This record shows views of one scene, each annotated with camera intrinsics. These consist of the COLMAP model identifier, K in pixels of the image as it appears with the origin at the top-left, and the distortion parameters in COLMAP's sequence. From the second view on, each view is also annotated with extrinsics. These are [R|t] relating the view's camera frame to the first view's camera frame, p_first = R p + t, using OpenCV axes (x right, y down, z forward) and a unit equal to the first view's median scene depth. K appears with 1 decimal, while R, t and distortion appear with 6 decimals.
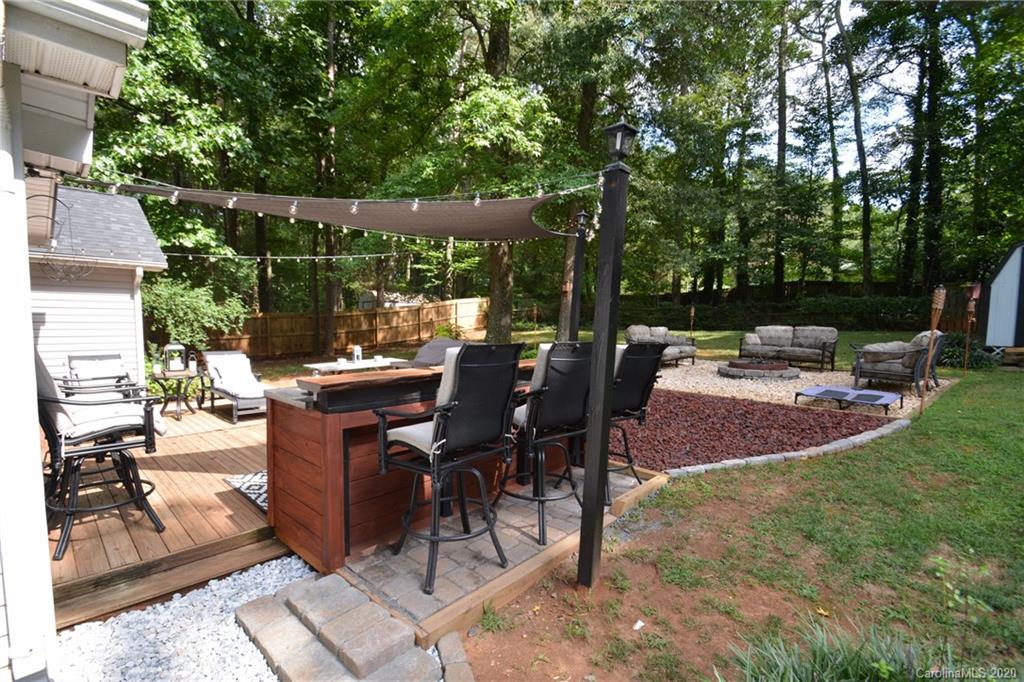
lens RADIAL K [[448.8, 0, 503.4], [0, 448.8, 361.5], [0, 0, 1]] dist [0.000561, -0.000392]
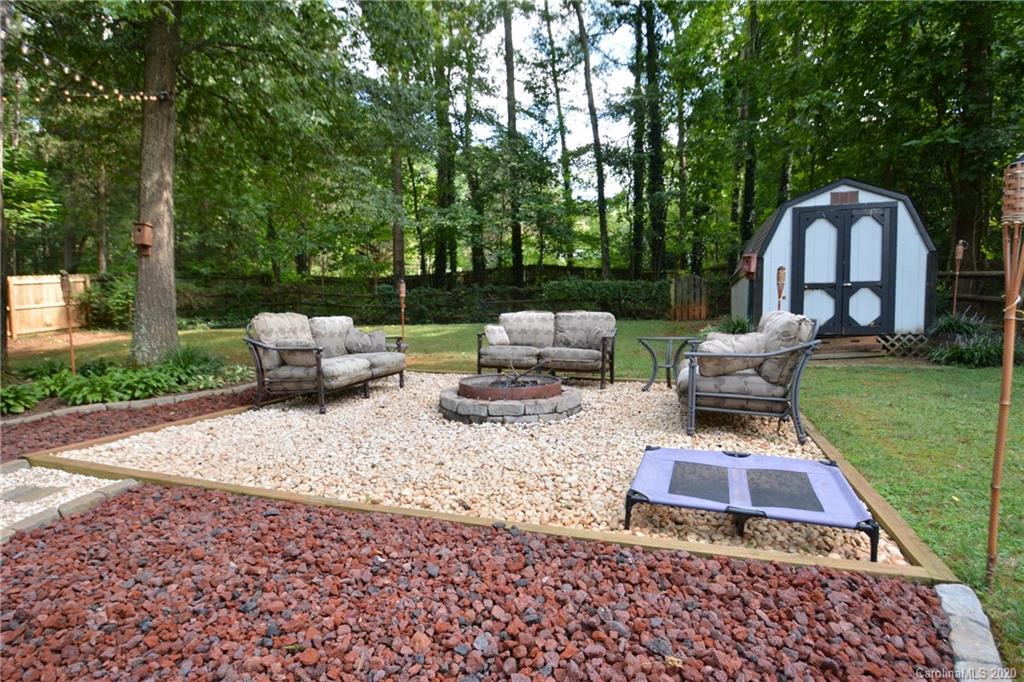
lens RADIAL K [[432.1, 0, 512.0], [0, 432.1, 341.0], [0, 0, 1]] dist [-0.001901, -0.000187]
pose [[0.848945, -0.038099, 0.527106, 0.191540], [0.057650, 0.998122, -0.020707, -0.020198], [-0.525327, 0.047967, 0.849547, 0.356700]]
